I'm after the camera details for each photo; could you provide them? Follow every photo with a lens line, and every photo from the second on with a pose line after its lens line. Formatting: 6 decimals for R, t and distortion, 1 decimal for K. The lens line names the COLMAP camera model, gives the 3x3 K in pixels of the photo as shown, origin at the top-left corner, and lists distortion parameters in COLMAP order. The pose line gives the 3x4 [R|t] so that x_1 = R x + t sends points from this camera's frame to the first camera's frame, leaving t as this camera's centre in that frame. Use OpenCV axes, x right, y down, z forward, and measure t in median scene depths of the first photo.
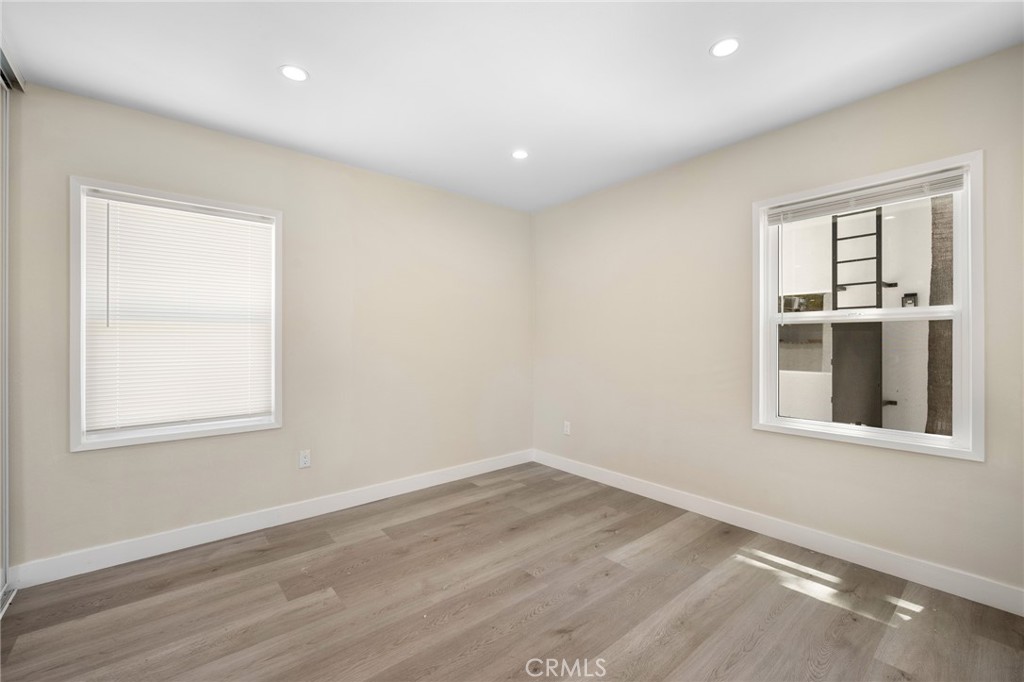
lens RADIAL K [[423.9, 0, 516.1], [0, 423.9, 343.8], [0, 0, 1]] dist [0.002783, -0.000404]
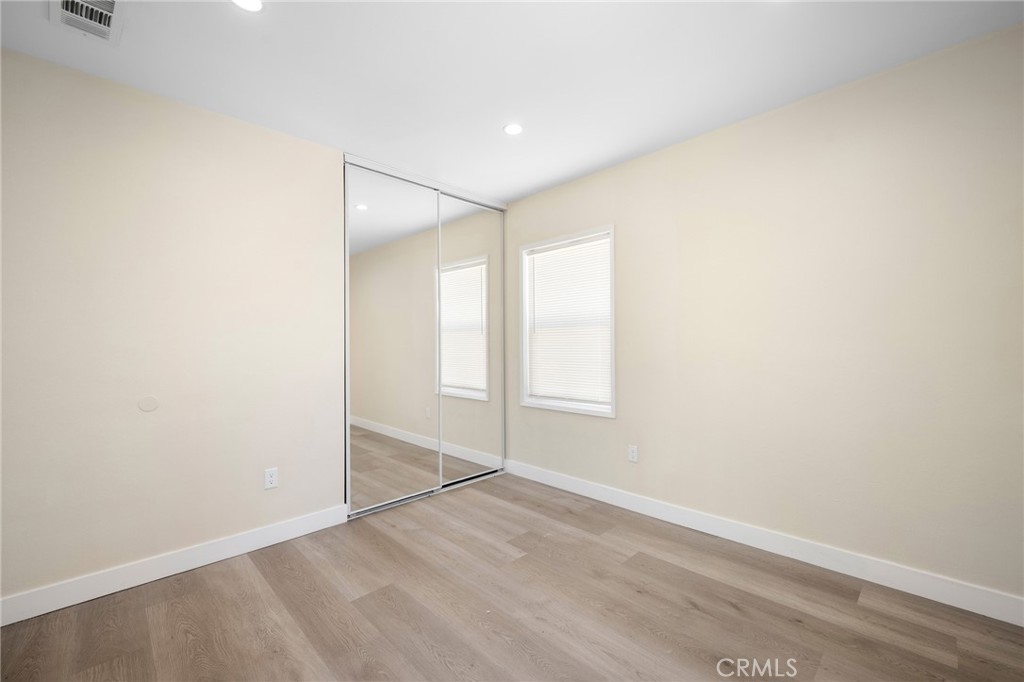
lens RADIAL K [[423.9, 0, 516.0], [0, 423.9, 340.2], [0, 0, 1]] dist [0.002783, -0.000404]
pose [[0.088197, -0.004663, -0.996092, 0.604023], [0.002789, 0.999986, -0.004434, -0.003275], [0.996099, -0.002387, 0.088208, 0.730081]]
